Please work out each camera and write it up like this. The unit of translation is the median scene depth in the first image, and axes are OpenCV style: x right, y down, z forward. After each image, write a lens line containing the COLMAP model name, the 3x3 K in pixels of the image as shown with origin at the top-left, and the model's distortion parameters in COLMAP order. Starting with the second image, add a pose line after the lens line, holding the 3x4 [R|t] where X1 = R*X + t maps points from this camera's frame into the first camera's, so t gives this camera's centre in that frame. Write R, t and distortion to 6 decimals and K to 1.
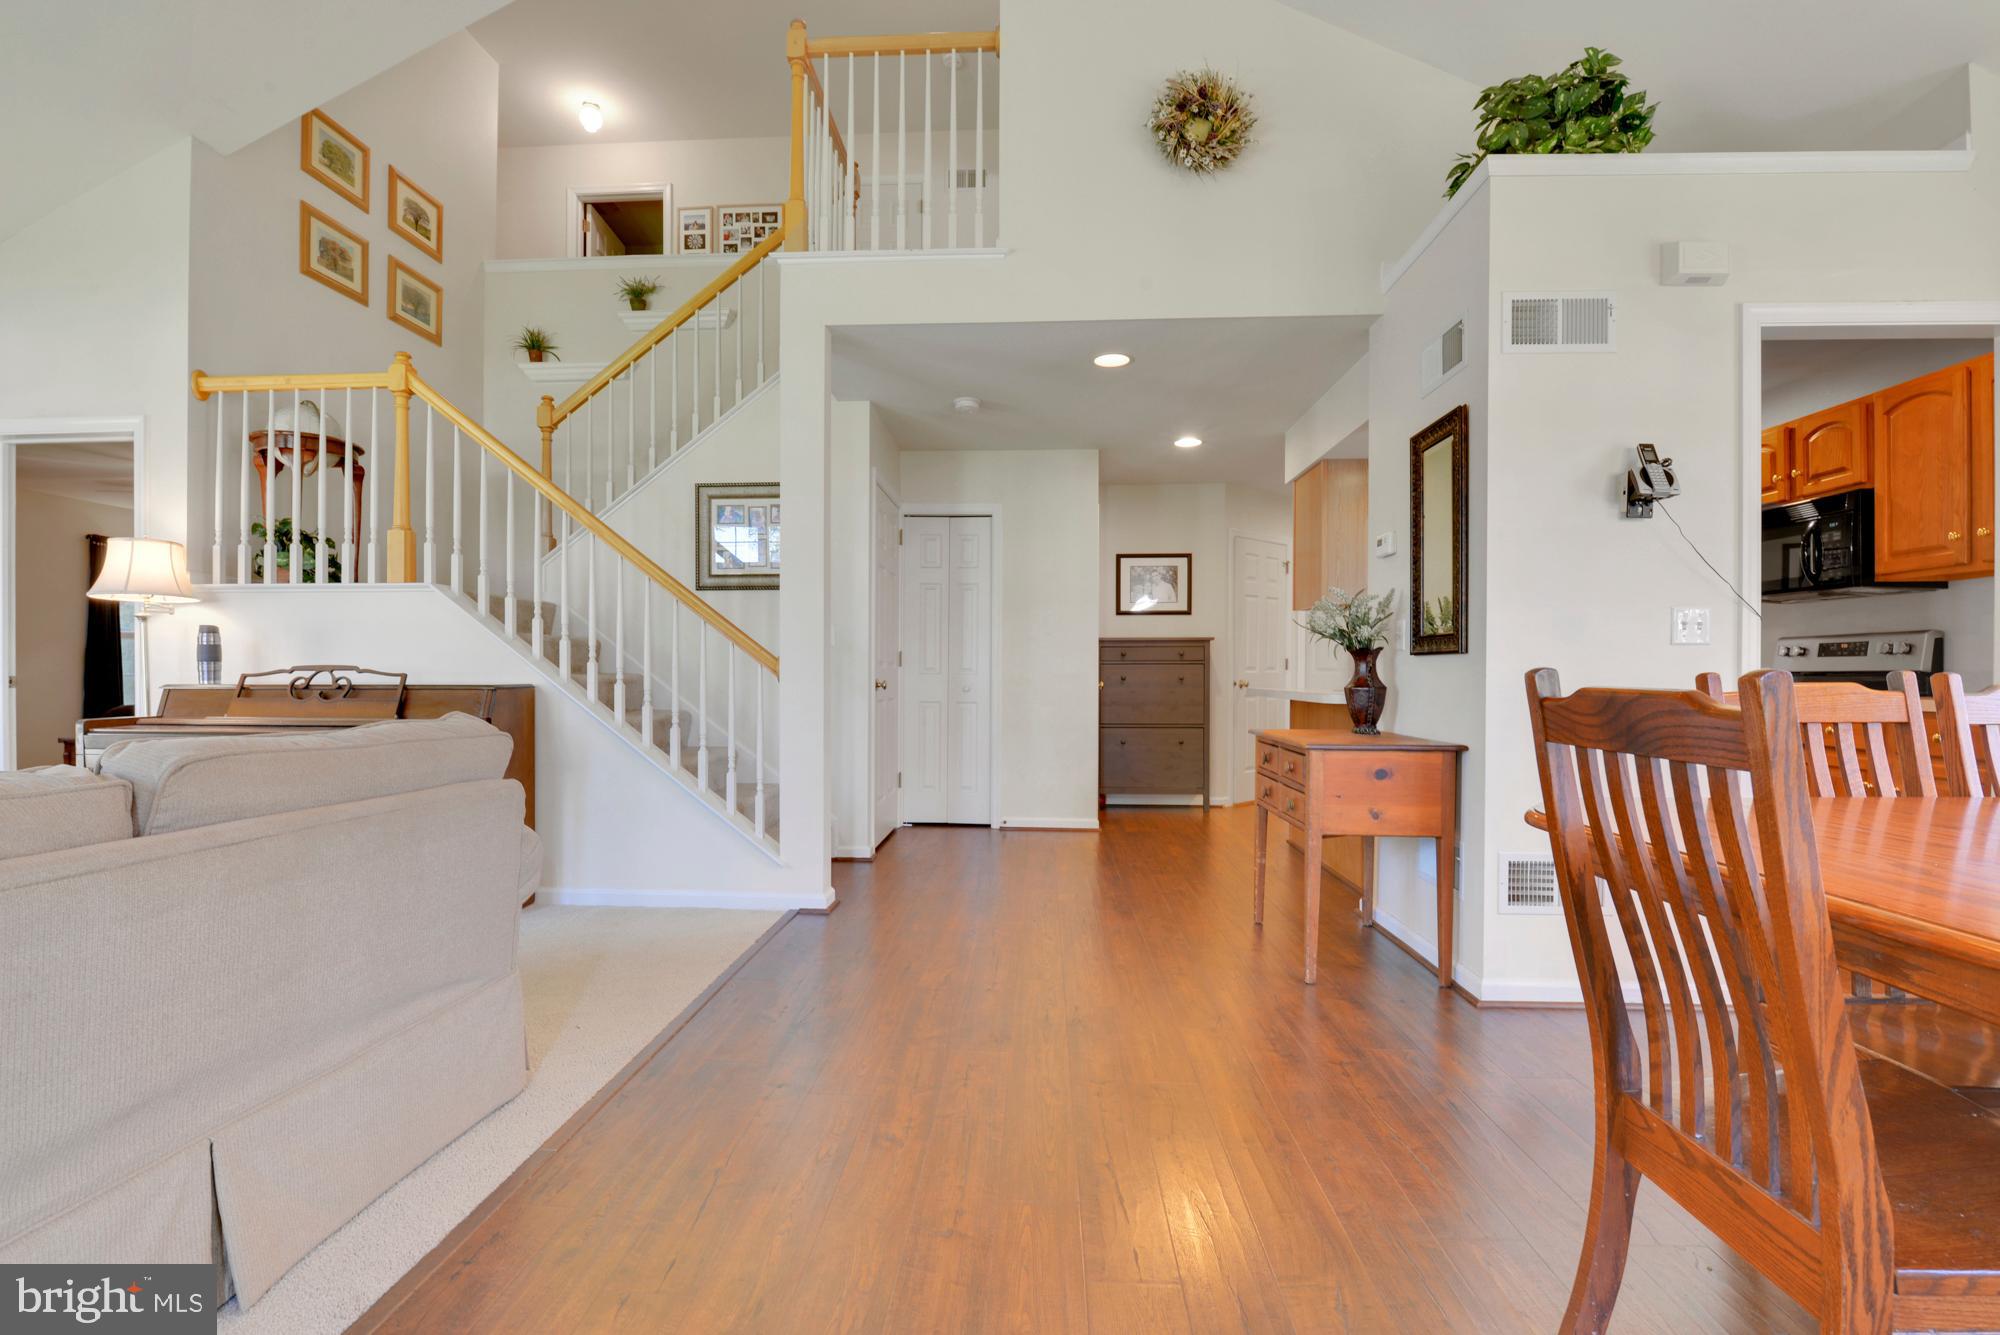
lens RADIAL K [[883.6, 0, 1000.0], [0, 883.6, 667.5], [0, 0, 1]] dist [0.001625, -0.010334]
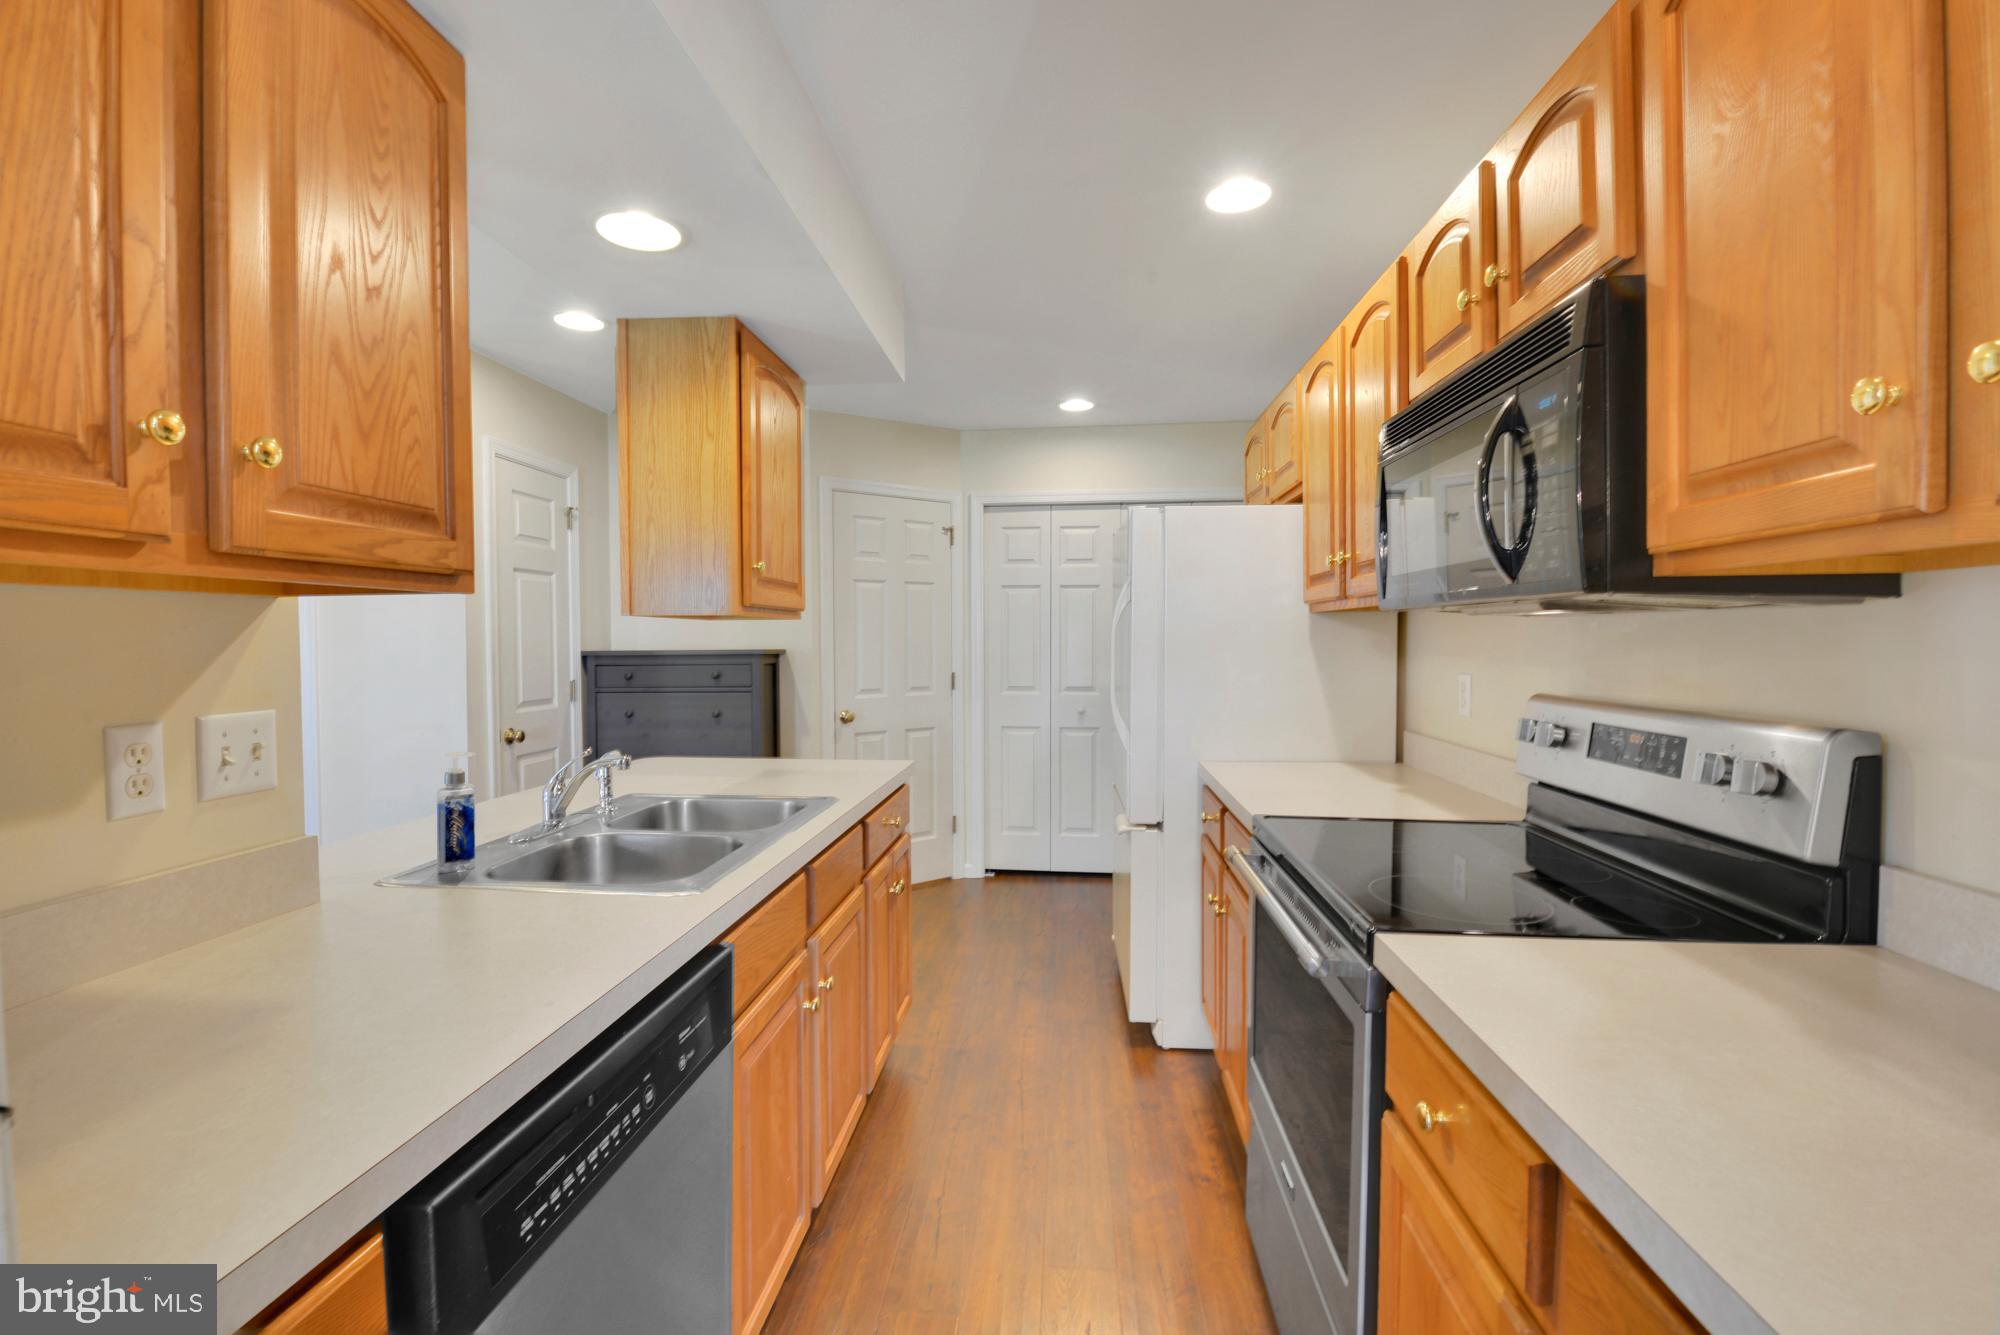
lens RADIAL K [[883.6, 0, 1000.0], [0, 883.6, 667.5], [0, 0, 1]] dist [0.001625, -0.010334]
pose [[0.998462, -0.008568, -0.054782, 0.645999], [0.010902, 0.999039, 0.042458, -0.067049], [0.054365, -0.042990, 0.997595, 0.555295]]
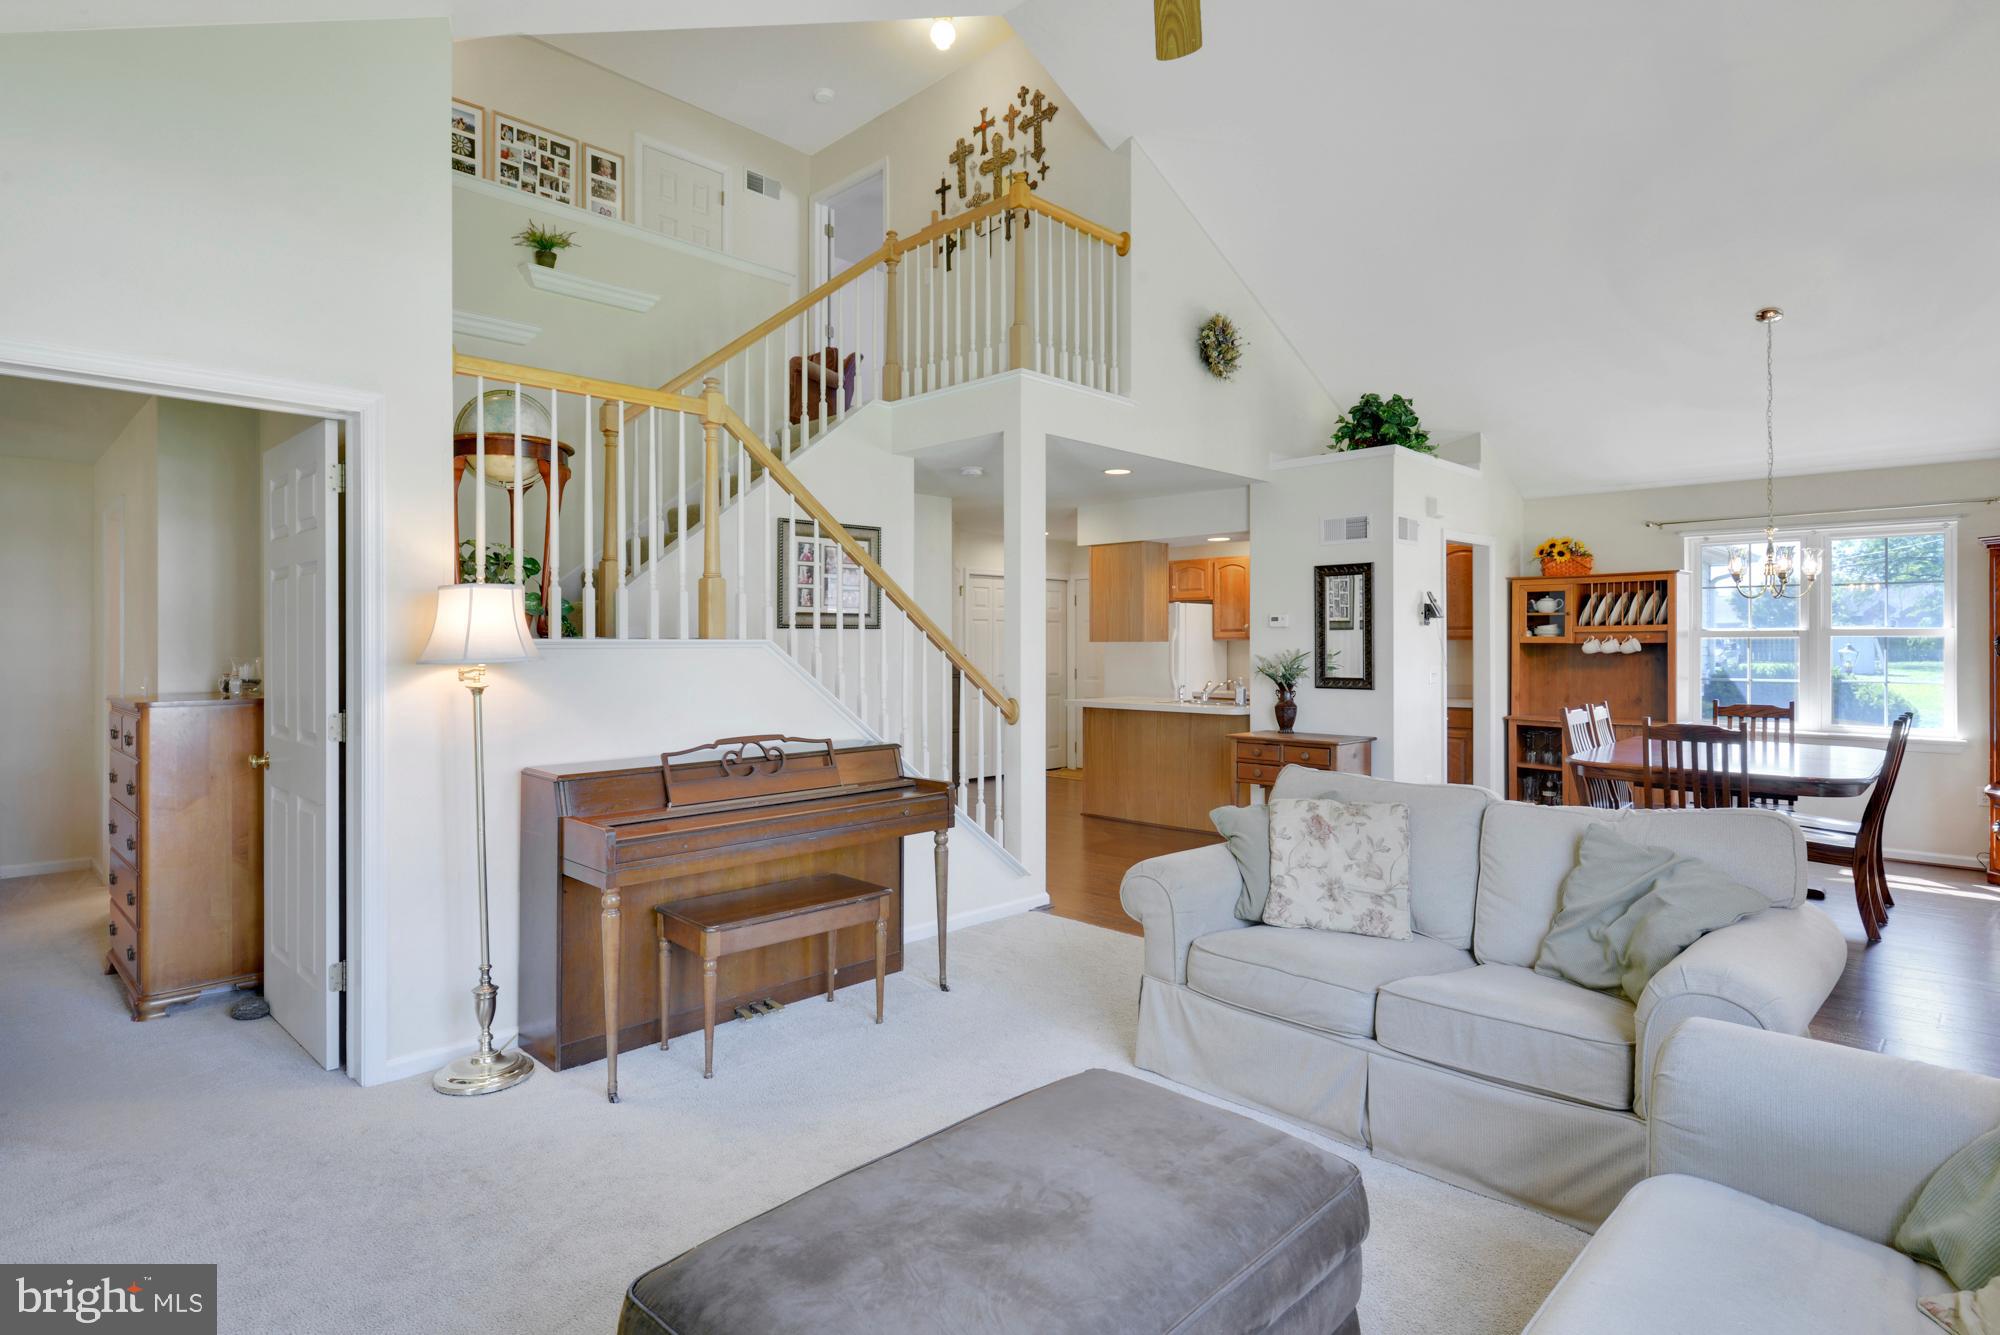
lens RADIAL K [[1024.3, 0, 1000.0], [0, 1024.3, 667.5], [0, 0, 1]] dist [-0.001548, -0.000331]
pose [[0.652188, -0.020742, 0.757773, -1.093598], [-0.001524, 0.999588, 0.028672, -0.081833], [-0.758056, -0.019855, 0.651888, 0.083120]]
